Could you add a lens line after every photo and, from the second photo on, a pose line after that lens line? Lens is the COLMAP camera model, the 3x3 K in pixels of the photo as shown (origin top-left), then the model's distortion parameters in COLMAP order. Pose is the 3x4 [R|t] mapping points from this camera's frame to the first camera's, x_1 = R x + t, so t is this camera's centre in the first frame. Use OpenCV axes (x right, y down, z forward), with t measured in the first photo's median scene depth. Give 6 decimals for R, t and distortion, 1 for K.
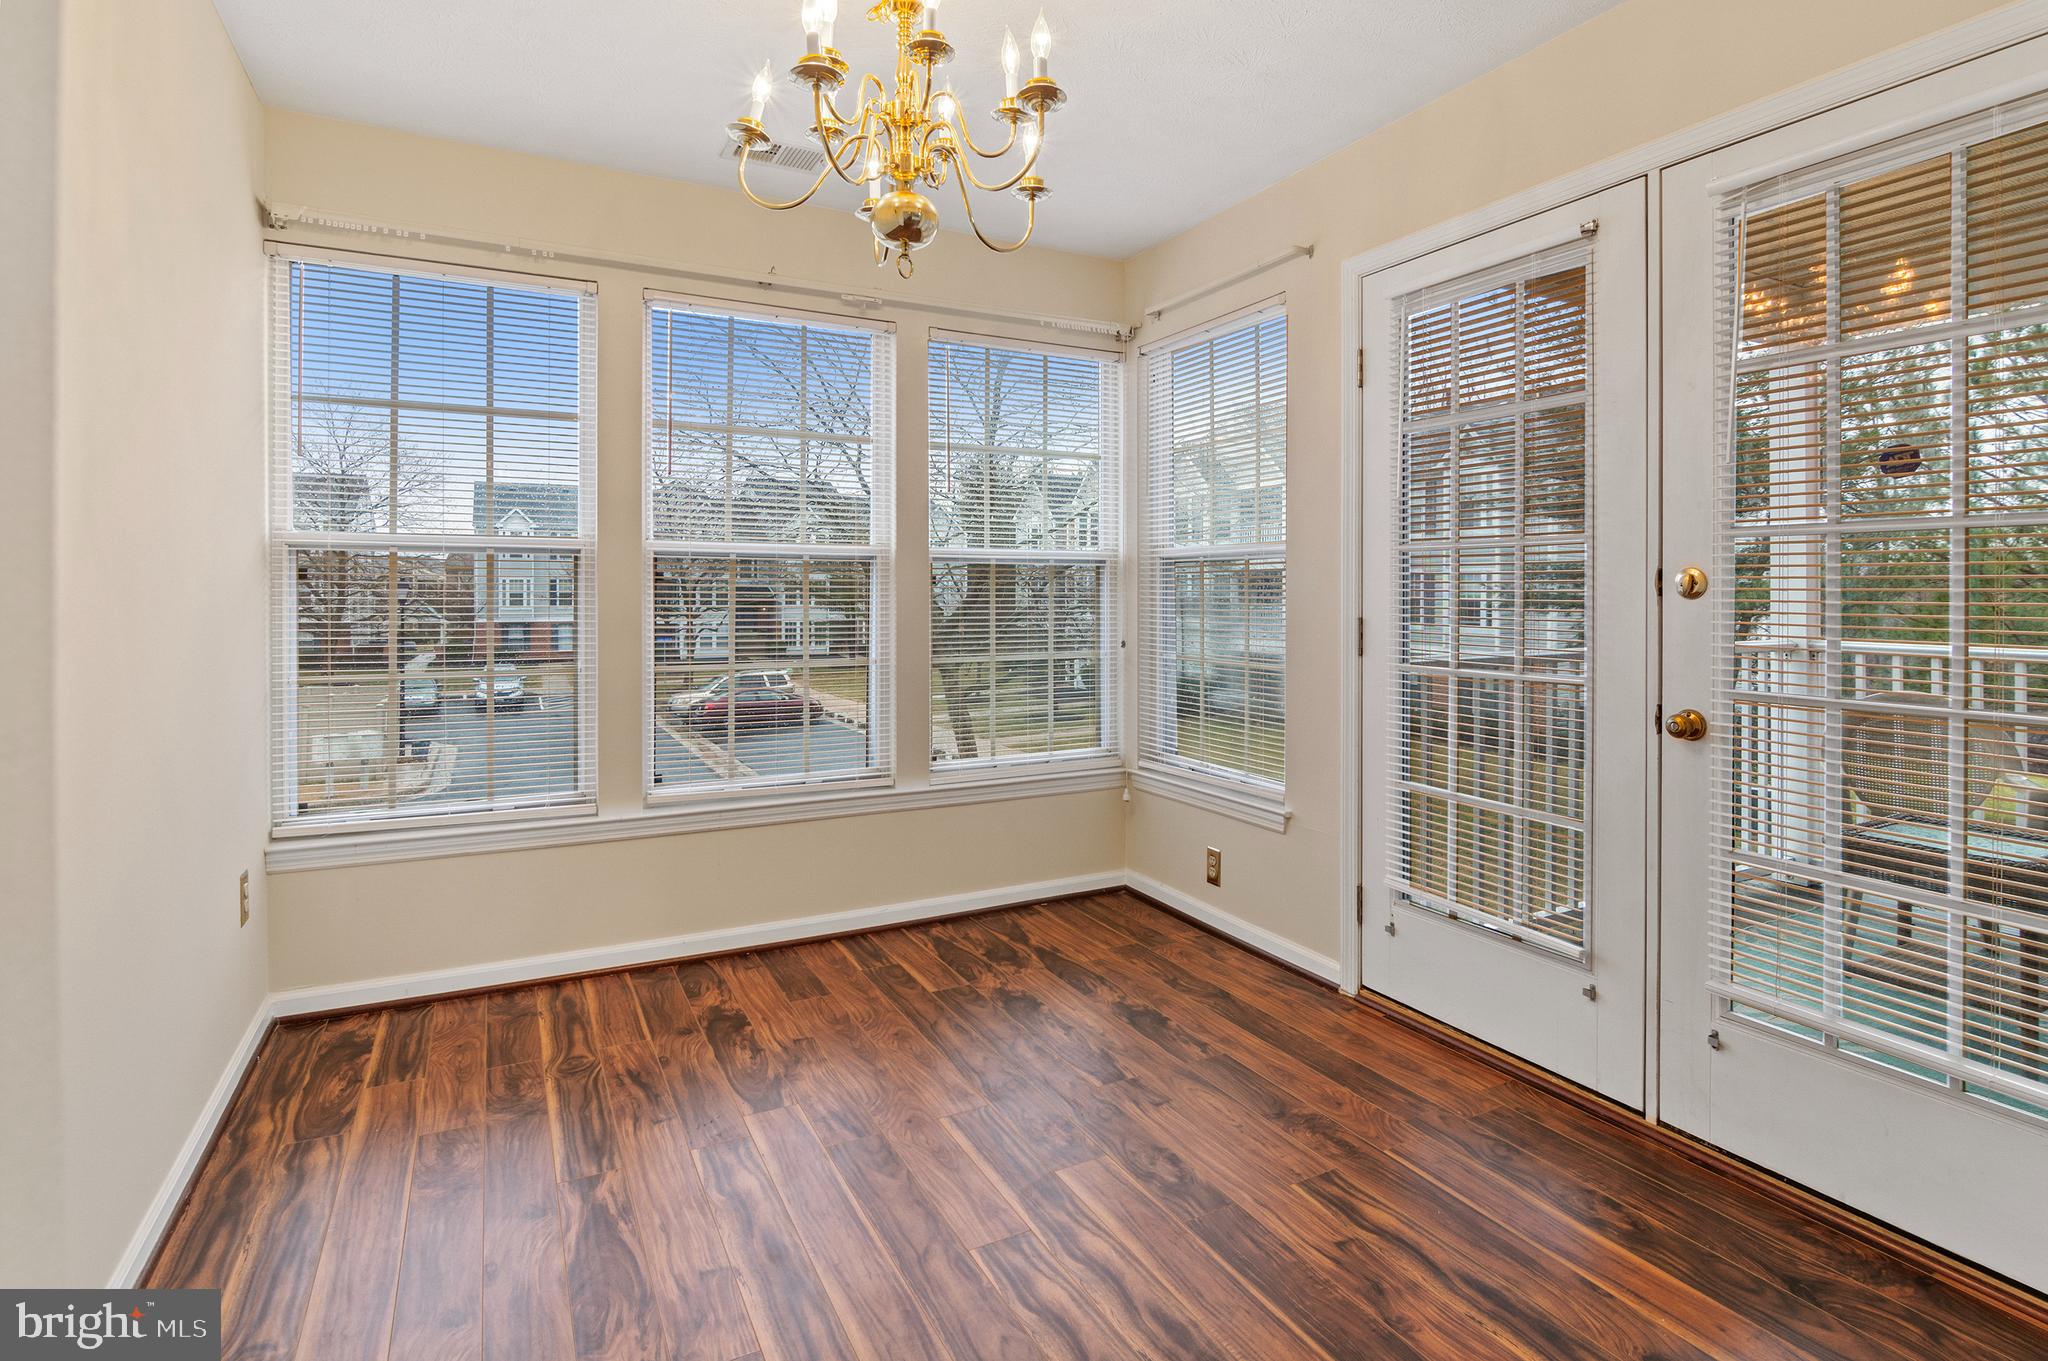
lens RADIAL K [[1016.2, 0, 1010.6], [0, 1016.2, 585.8], [0, 0, 1]] dist [-0.001967, -0.007543]
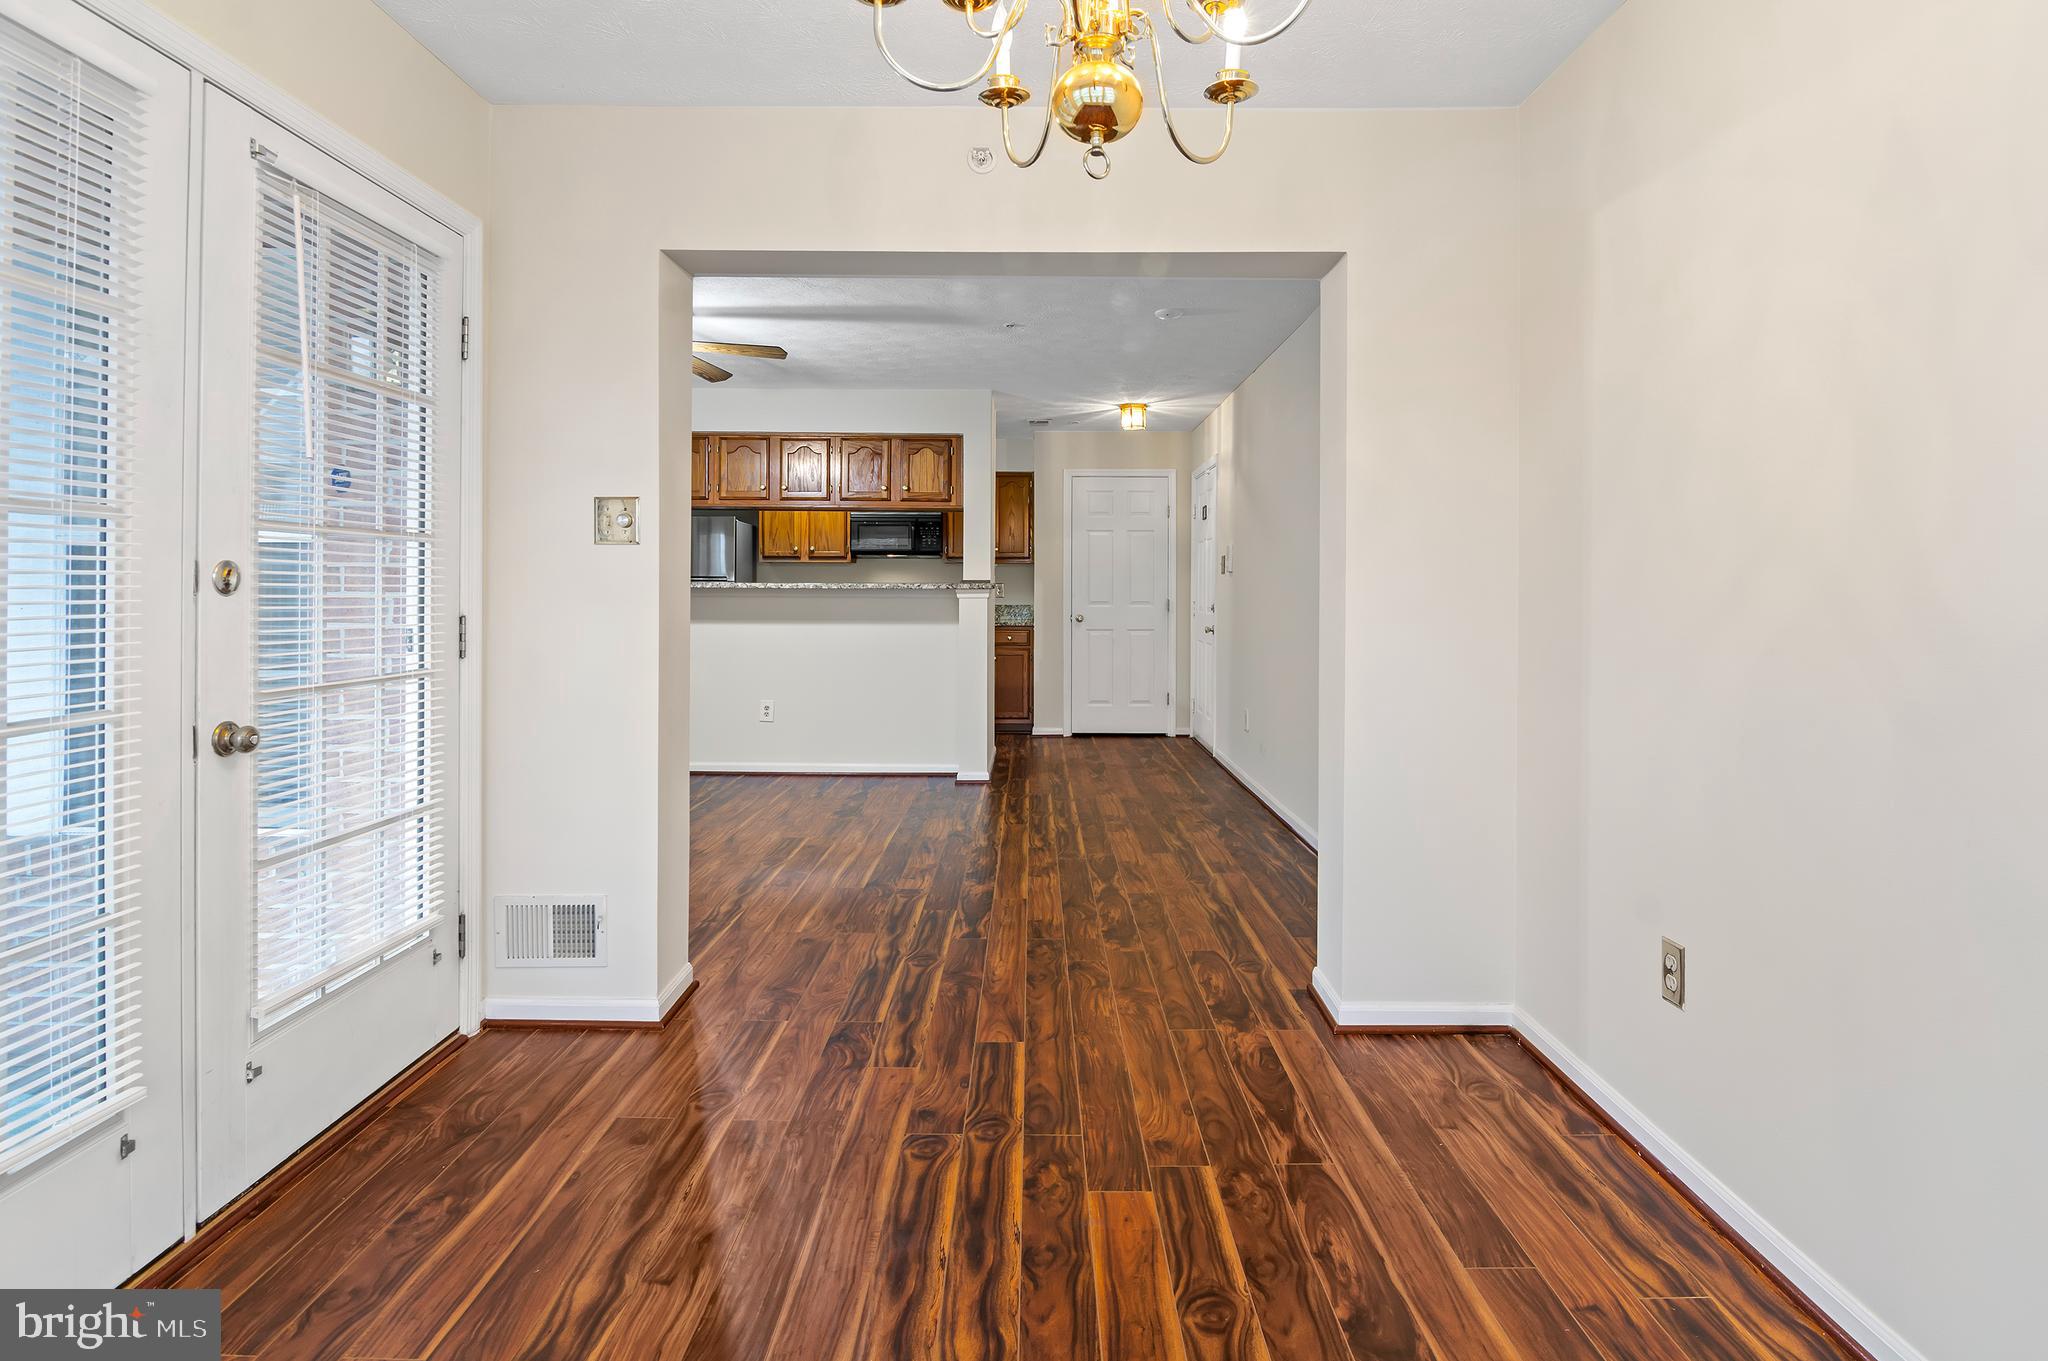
lens RADIAL K [[1035.8, 0, 1036.7], [0, 1035.8, 596.4], [0, 0, 1]] dist [-0.001706, -0.002211]
pose [[-0.891804, -0.011383, 0.452278, -0.277051], [-0.008018, 0.999924, 0.009357, -0.000328], [-0.452351, 0.004718, -0.891828, 1.145702]]
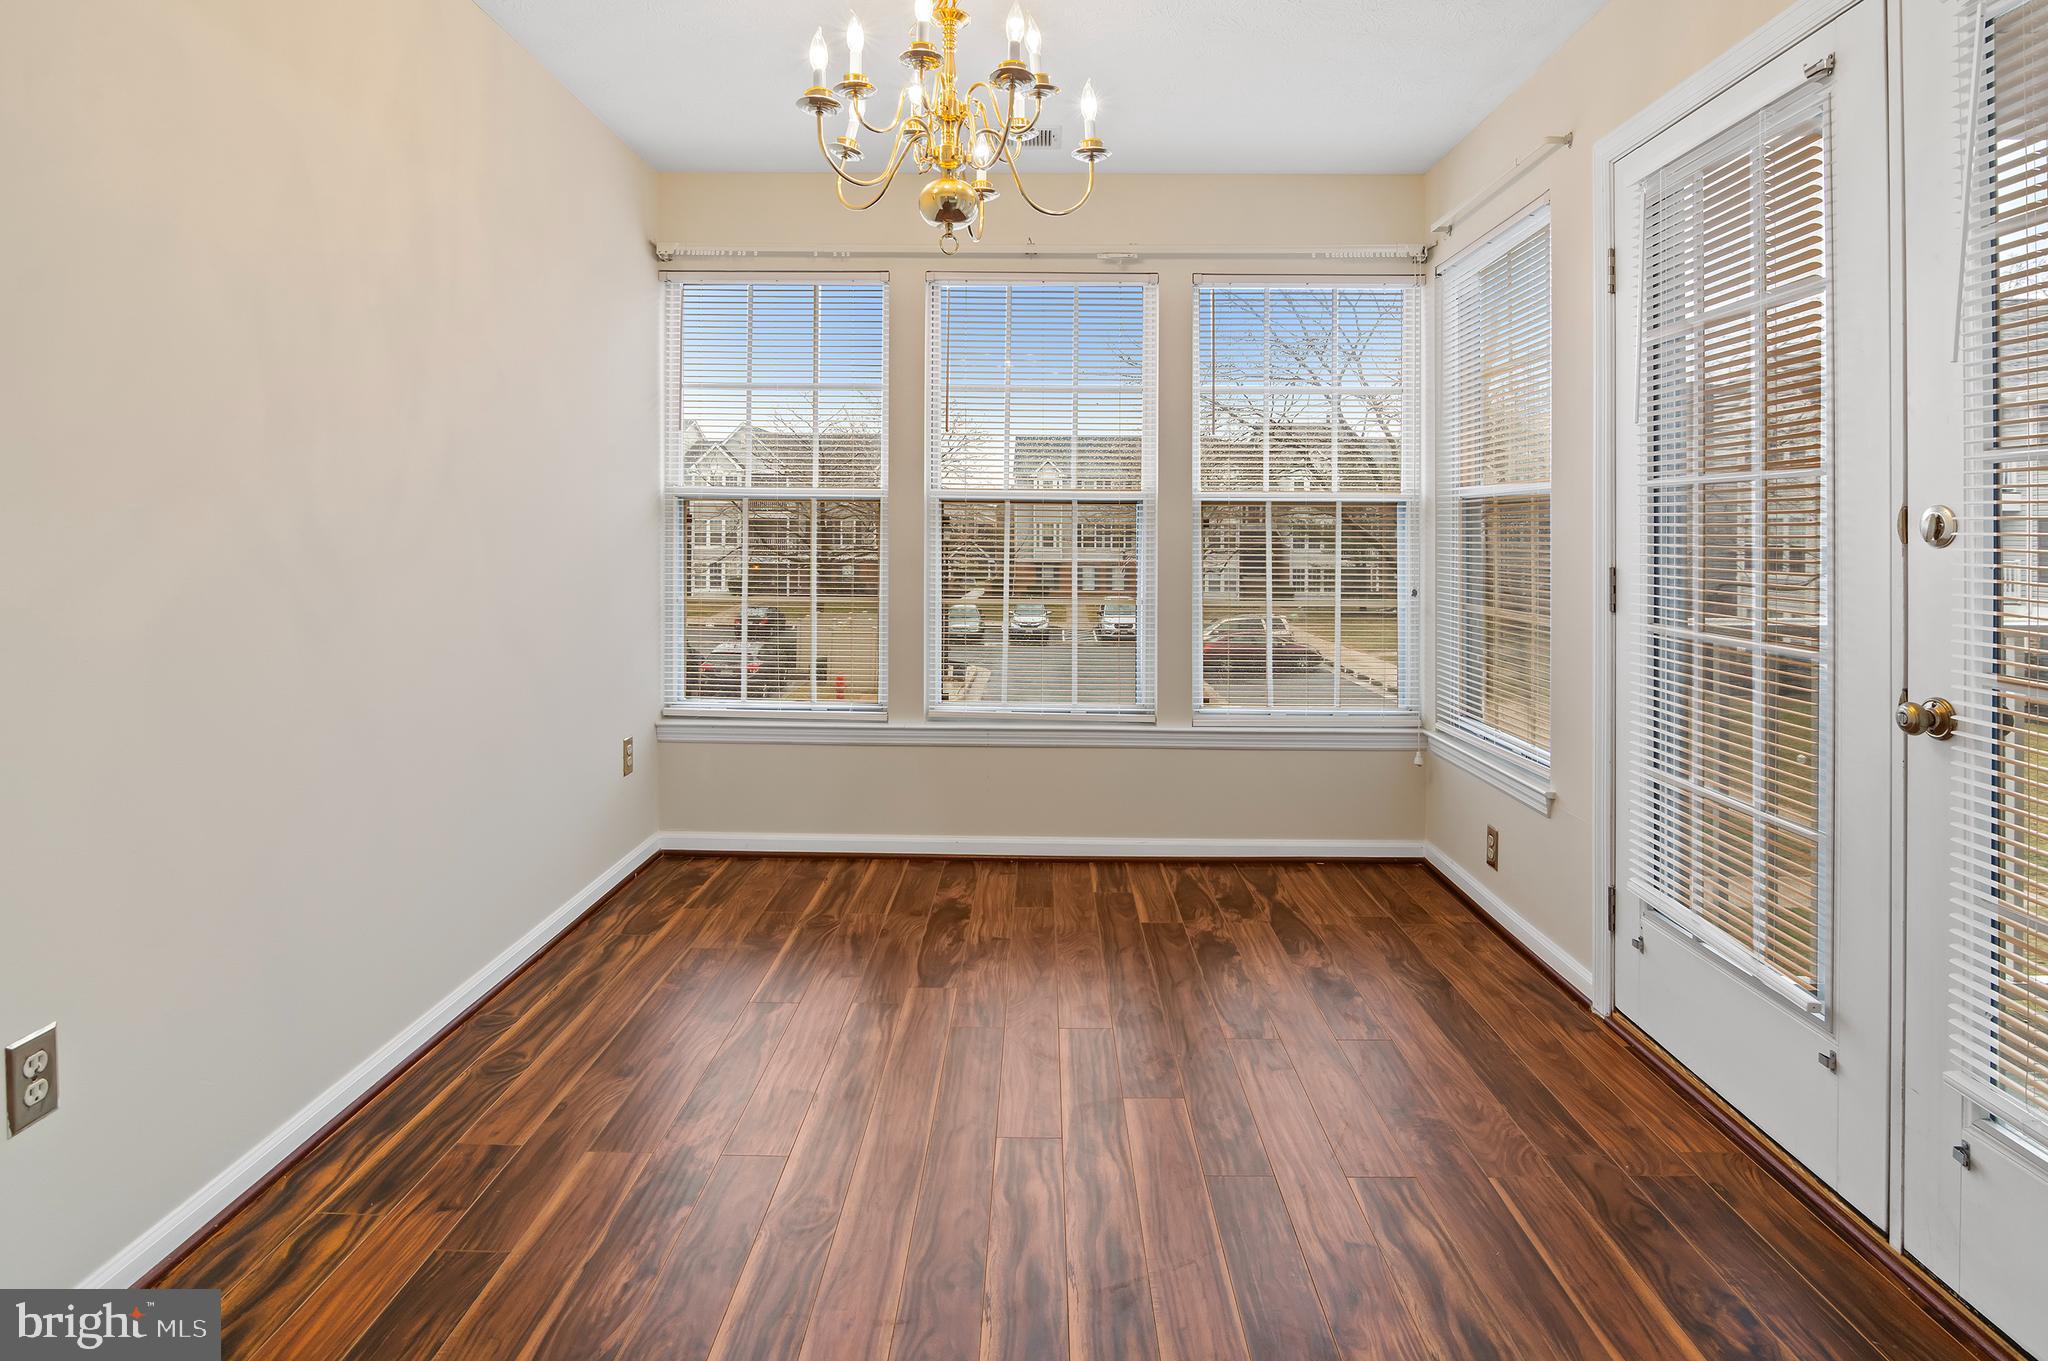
lens RADIAL K [[1027.5, 0, 1024.1], [0, 1027.5, 522.7], [0, 0, 1]] dist [-0.002326, -0.003071]
pose [[0.881345, -0.000555, -0.472474, 0.338721], [-0.002832, 0.999975, -0.006459, 0.001161], [0.472466, 0.007031, 0.881321, 0.023989]]
